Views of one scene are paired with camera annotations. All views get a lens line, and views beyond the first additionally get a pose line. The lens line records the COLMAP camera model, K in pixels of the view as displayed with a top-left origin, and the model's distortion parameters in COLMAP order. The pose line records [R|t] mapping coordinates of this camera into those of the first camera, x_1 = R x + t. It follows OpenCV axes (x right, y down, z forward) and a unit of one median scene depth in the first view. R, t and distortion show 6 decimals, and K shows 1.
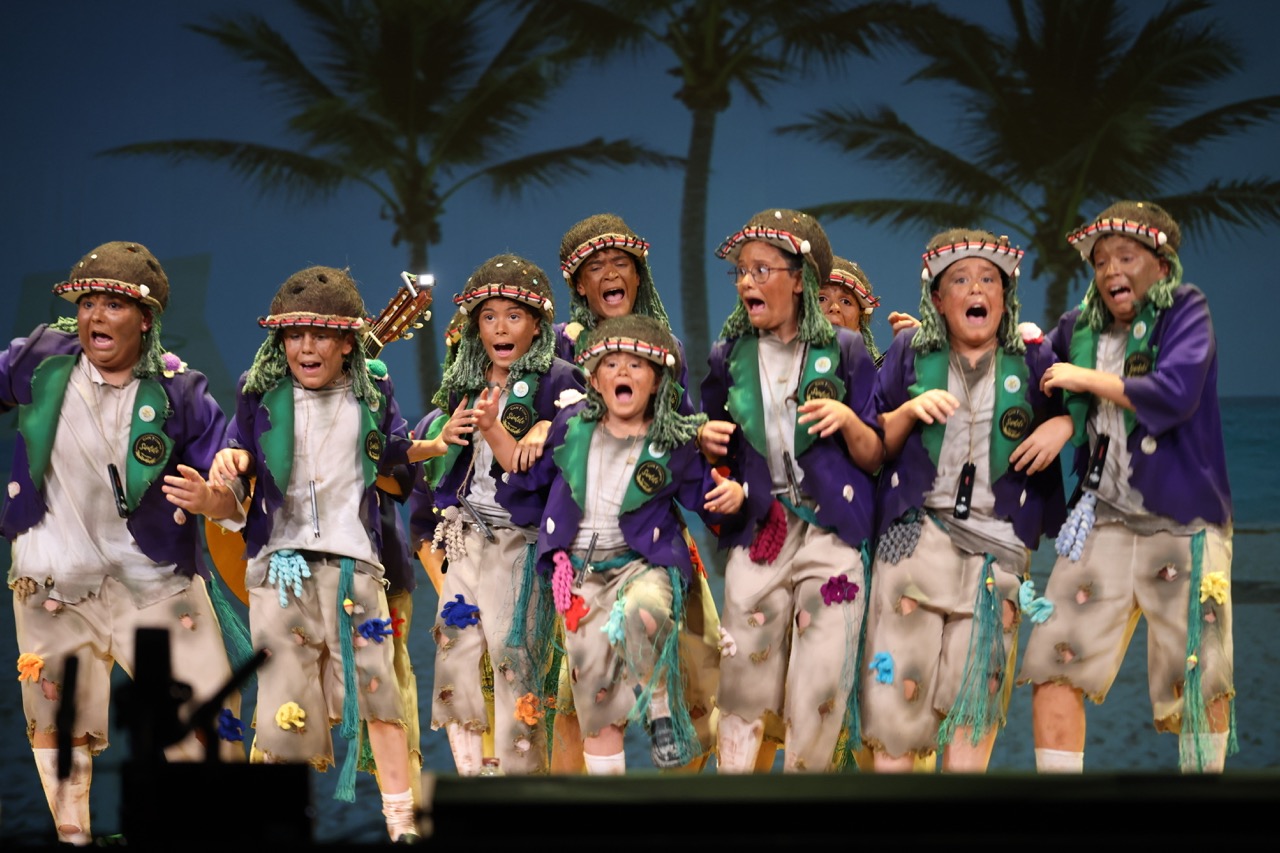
lens RADIAL K [[3507.4, 0, 639.7], [0, 3507.4, 426.1], [0, 0, 1]] dist [0.051533, 0.000000]
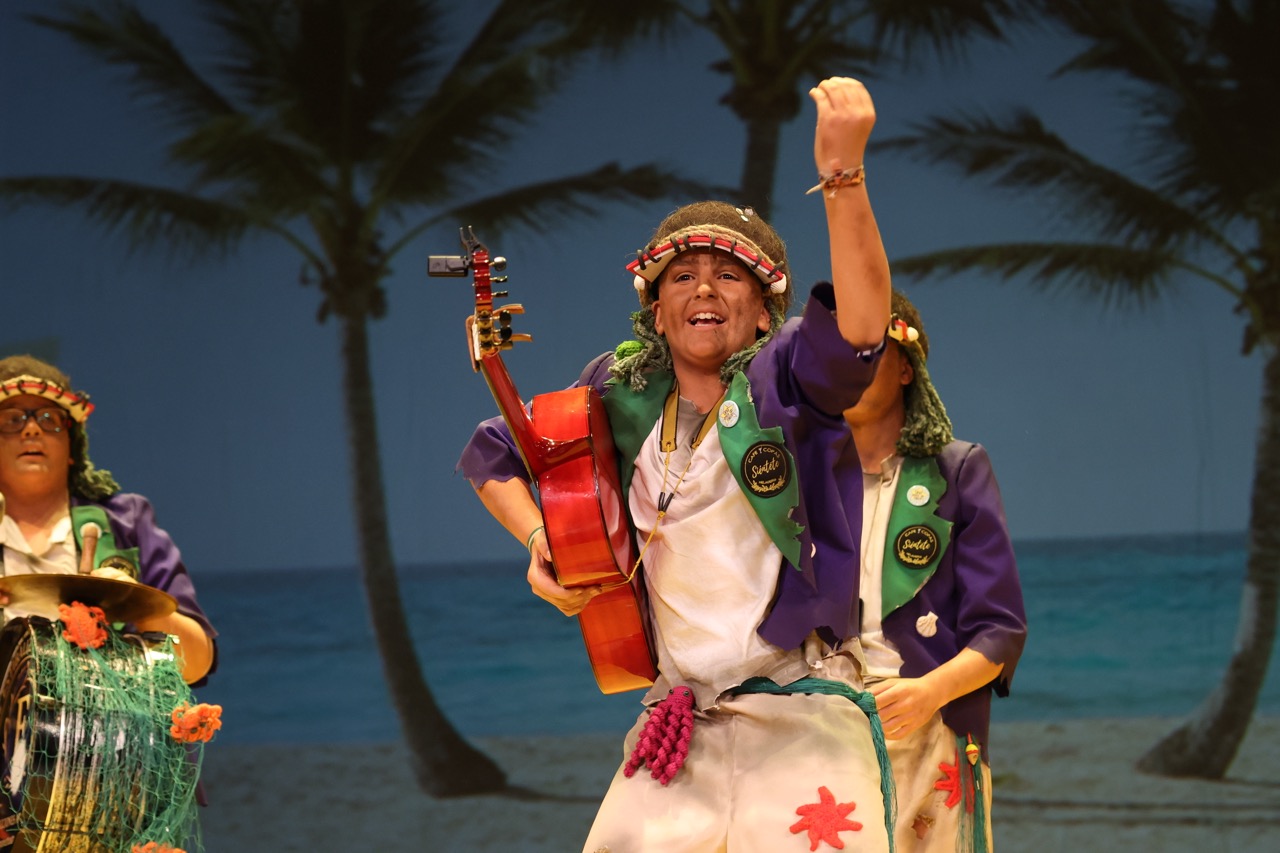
lens RADIAL K [[2591.1, 0, 640.3], [0, 2591.1, 426.0], [0, 0, 1]] dist [0.005672, 0.000000]
pose [[0.996641, -0.014838, -0.080536, 0.034718], [0.013678, 0.999795, -0.014942, -0.021904], [0.080741, 0.013790, 0.996640, 0.486099]]
